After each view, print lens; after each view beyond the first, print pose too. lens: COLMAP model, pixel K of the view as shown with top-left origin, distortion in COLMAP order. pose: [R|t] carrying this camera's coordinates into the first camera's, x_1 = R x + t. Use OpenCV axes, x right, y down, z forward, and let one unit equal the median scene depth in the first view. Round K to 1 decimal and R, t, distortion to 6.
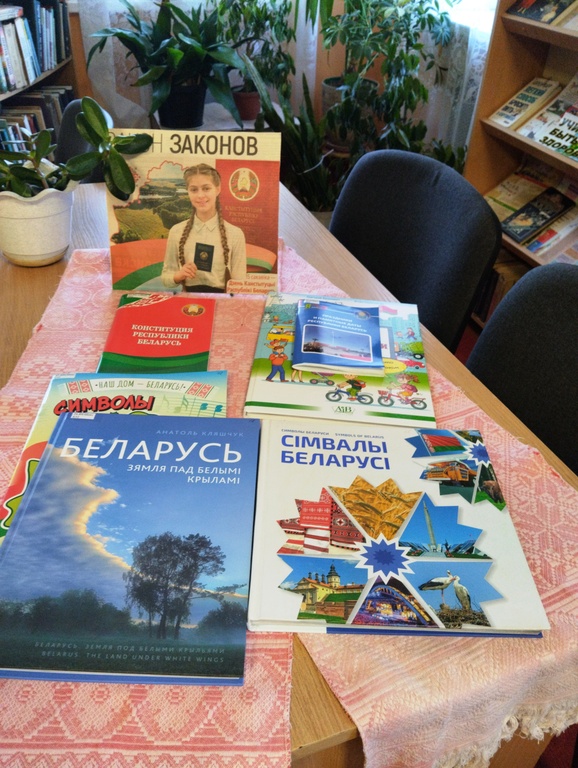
lens RADIAL K [[634.0, 0, 270.4], [0, 634.0, 386.2], [0, 0, 1]] dist [0.069786, -0.154515]
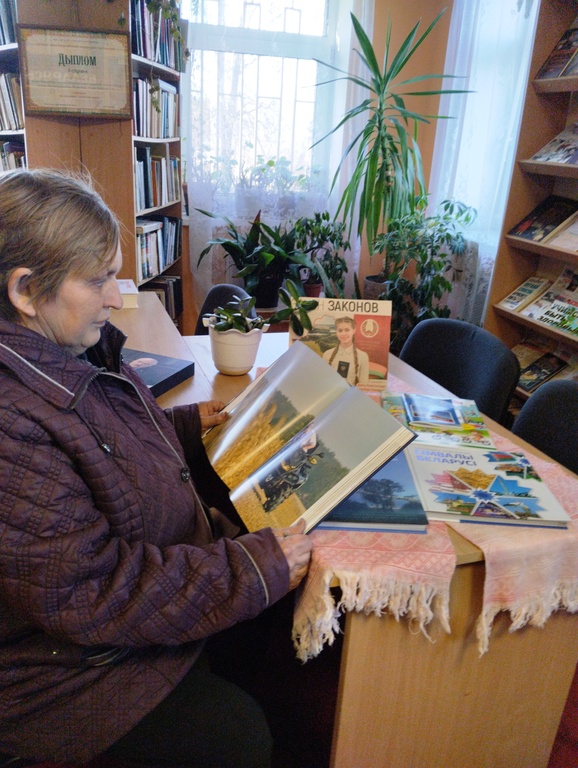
lens RADIAL K [[634.0, 0, 270.4], [0, 634.0, 386.2], [0, 0, 1]] dist [0.069786, -0.154515]
pose [[0.999629, 0.025151, -0.010475, -0.277107], [-0.027060, 0.961220, -0.274451, 0.301330], [0.003166, 0.274633, 0.961544, -0.587748]]
